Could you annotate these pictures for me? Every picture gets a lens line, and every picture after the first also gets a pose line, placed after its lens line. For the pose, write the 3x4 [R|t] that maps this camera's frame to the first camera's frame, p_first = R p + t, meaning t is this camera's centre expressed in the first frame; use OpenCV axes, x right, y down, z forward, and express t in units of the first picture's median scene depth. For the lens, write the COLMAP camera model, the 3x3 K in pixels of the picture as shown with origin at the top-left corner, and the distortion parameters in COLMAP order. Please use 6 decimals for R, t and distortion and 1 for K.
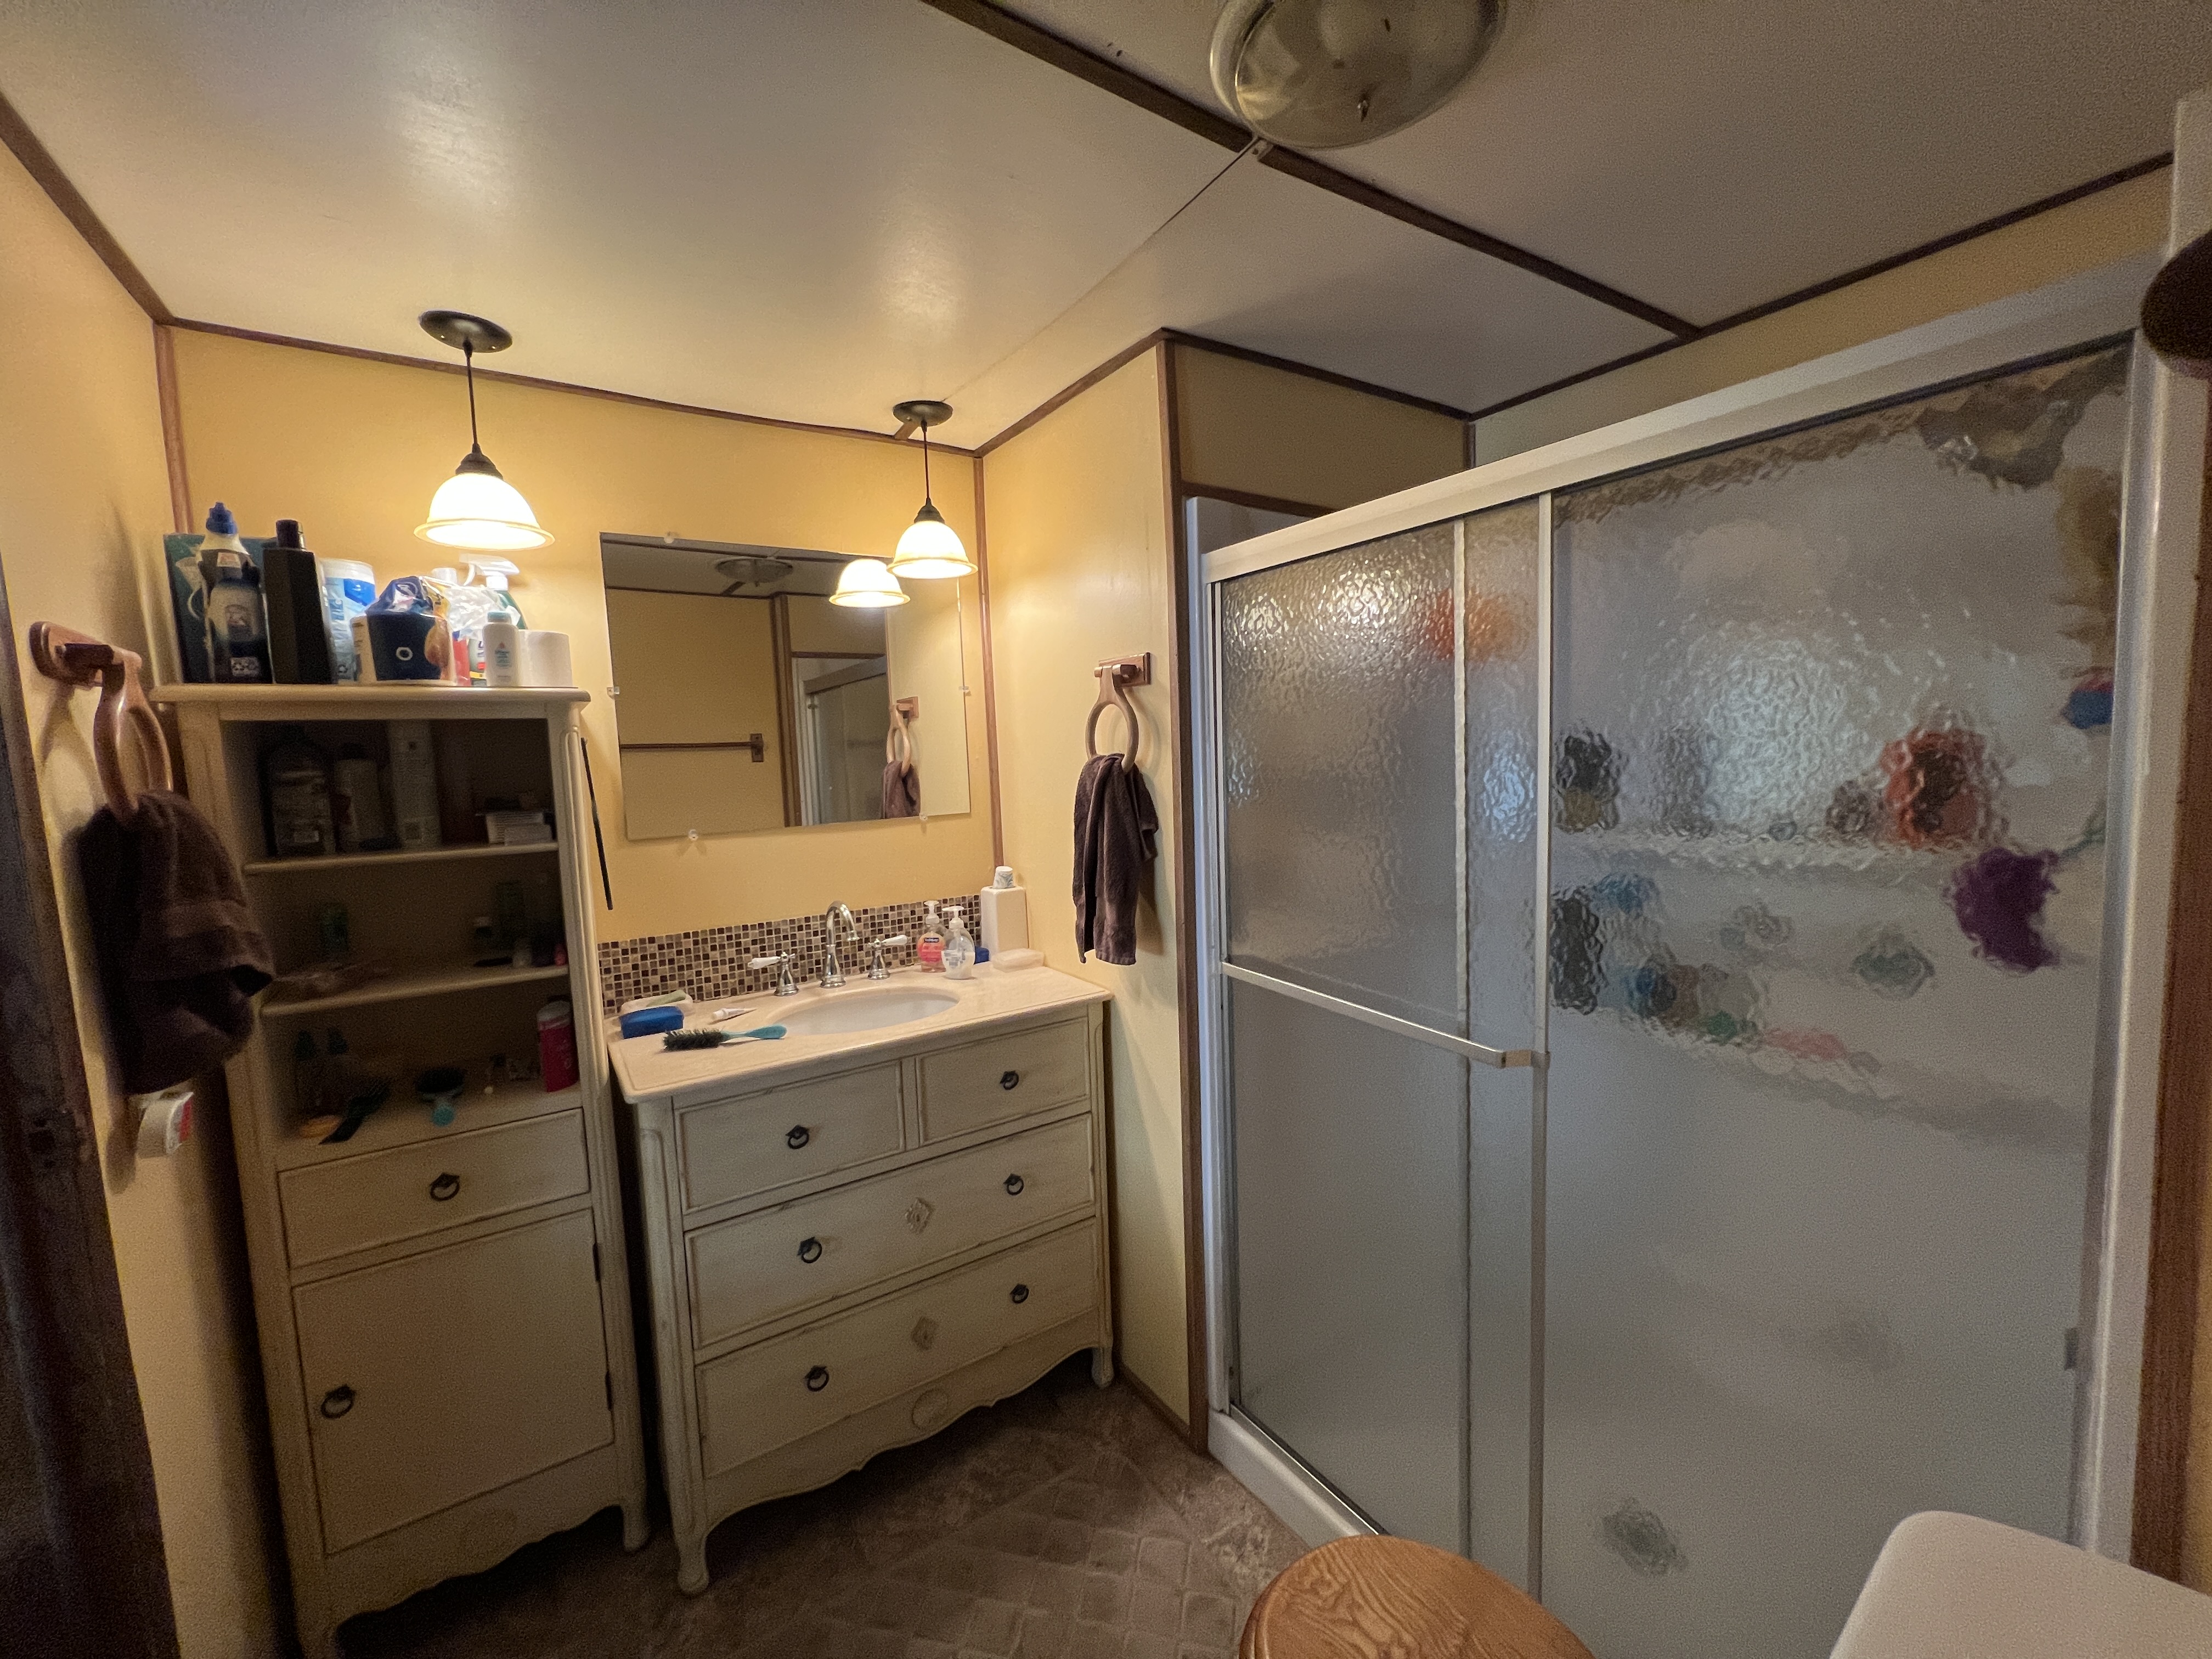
lens RADIAL K [[892.5, 0, 1111.2], [0, 892.5, 830.7], [0, 0, 1]] dist [-0.002884, 0.001039]
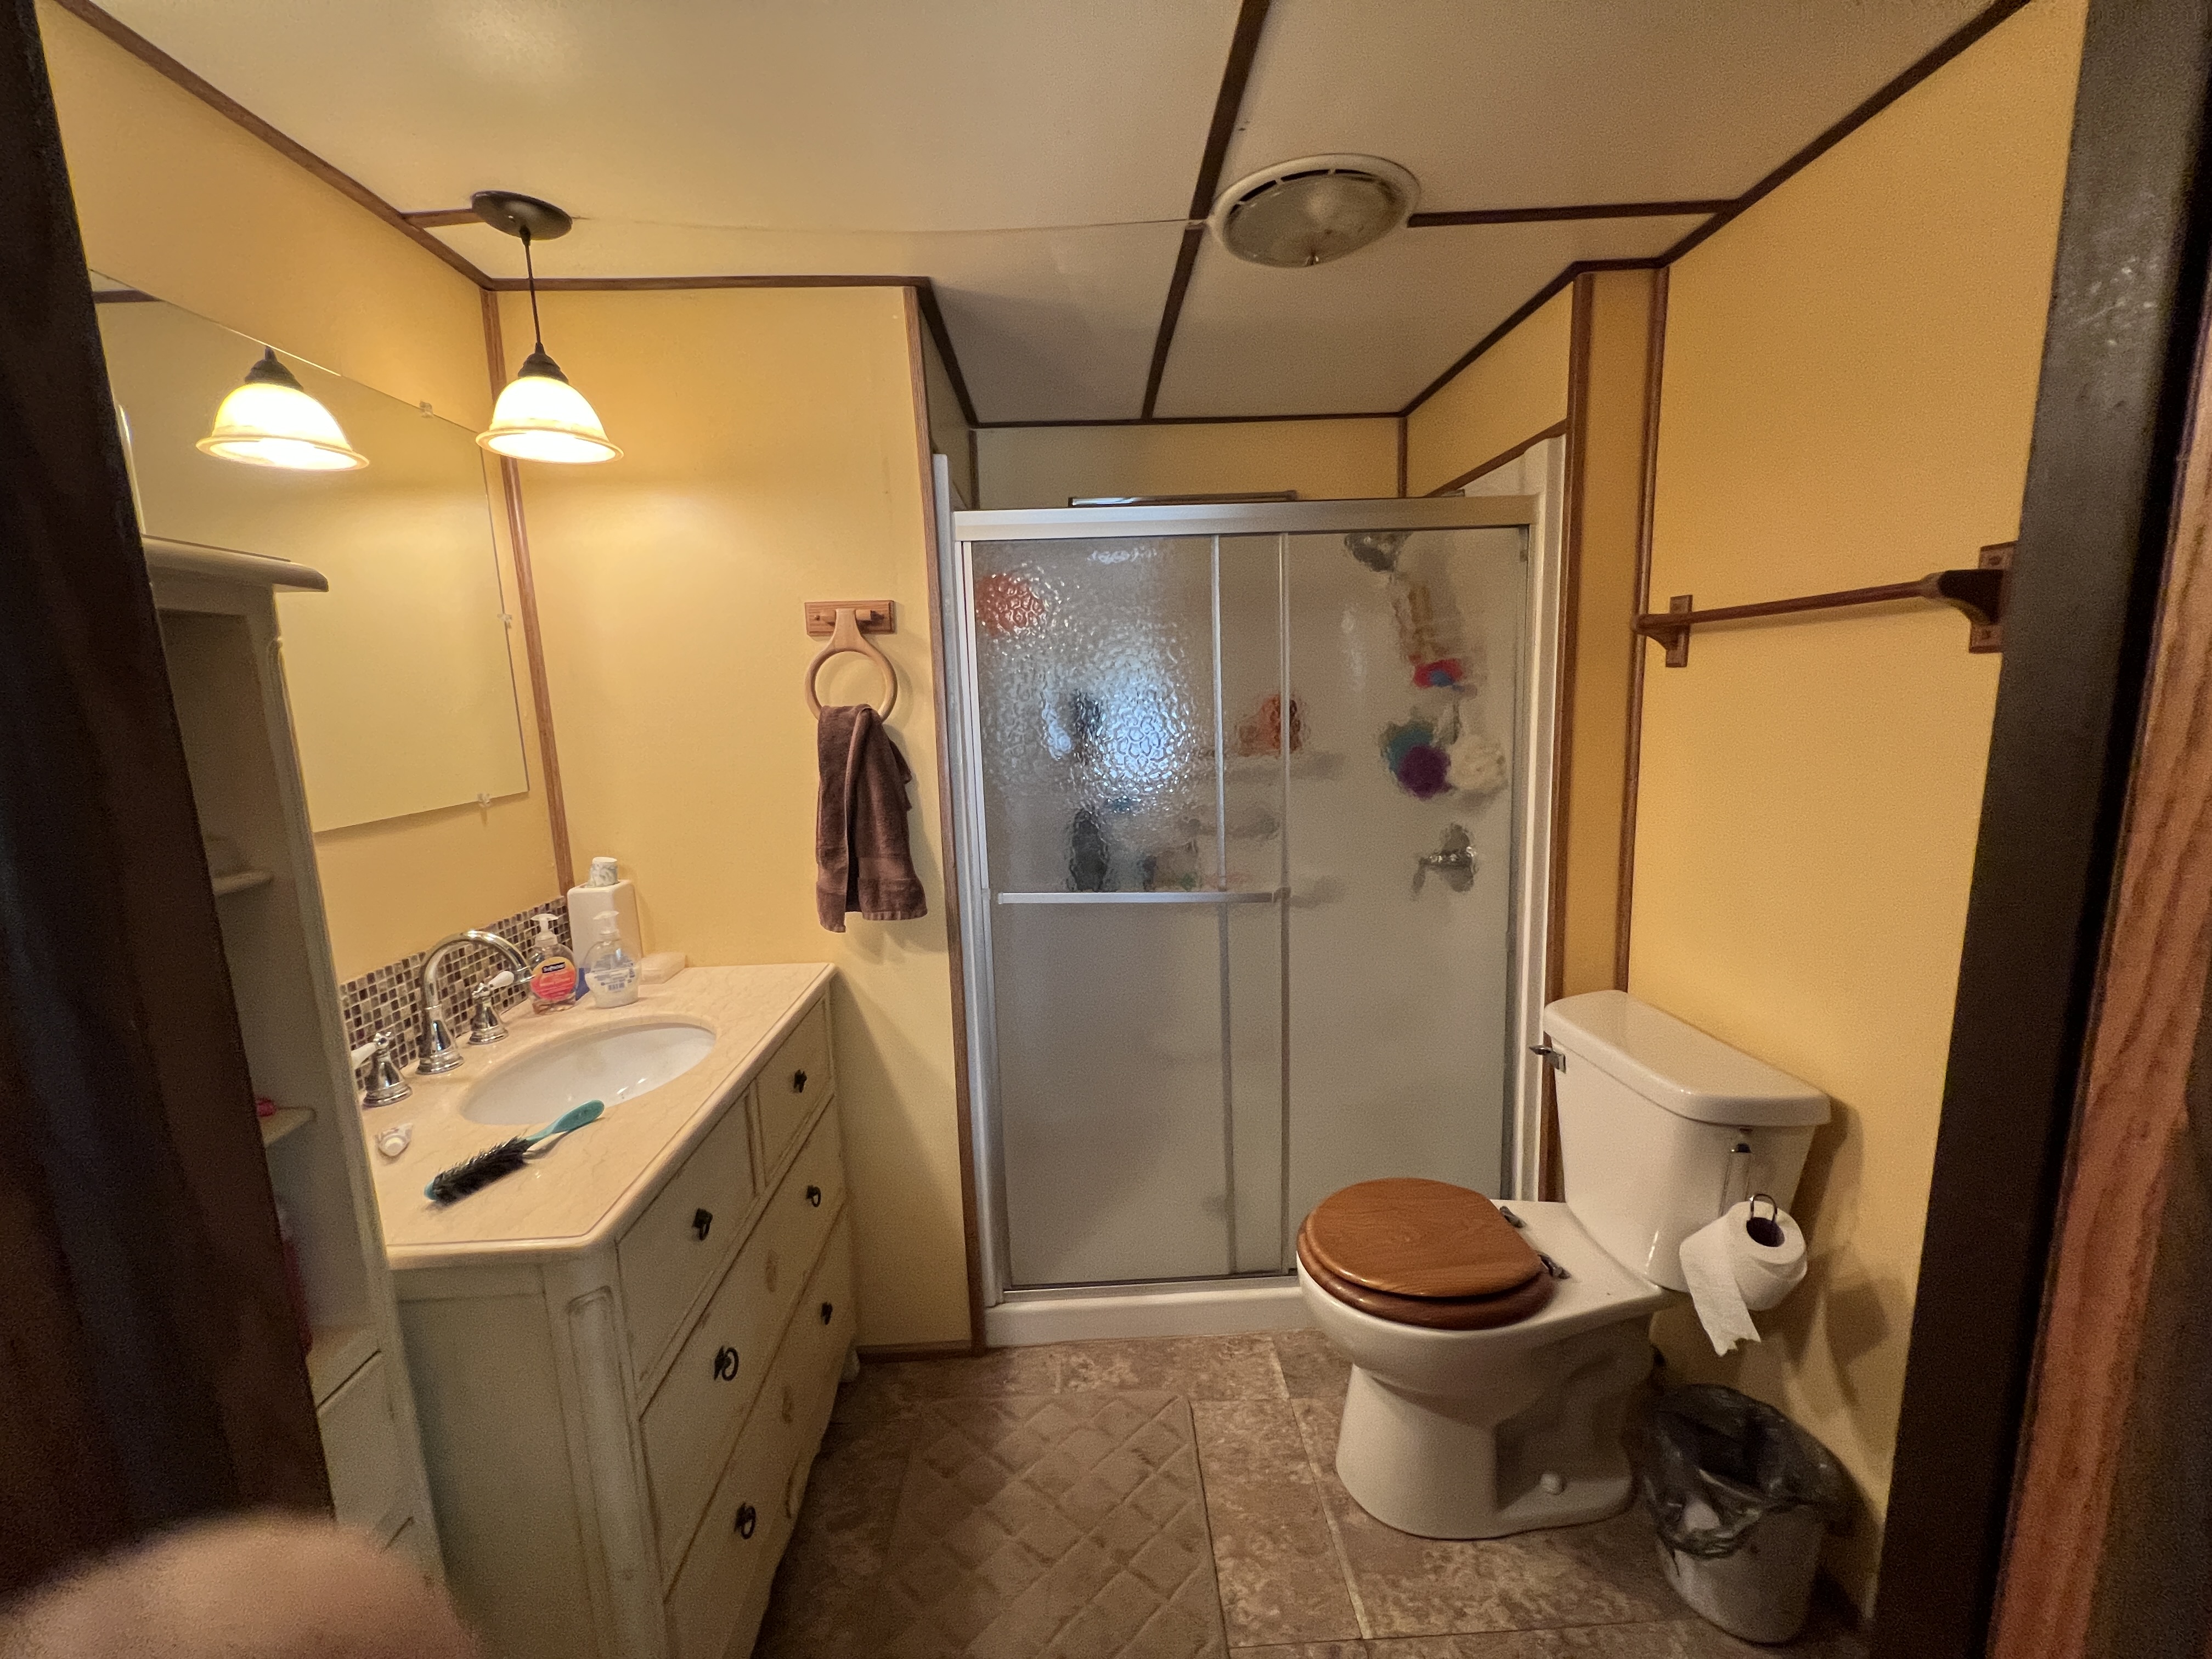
lens RADIAL K [[892.5, 0, 1107.5], [0, 892.5, 829.4], [0, 0, 1]] dist [-0.002884, 0.001039]
pose [[0.519765, -0.113742, 0.846704, -0.680565], [0.091418, 0.992812, 0.077250, -0.003336], [-0.849404, 0.037252, 0.526427, 0.286171]]
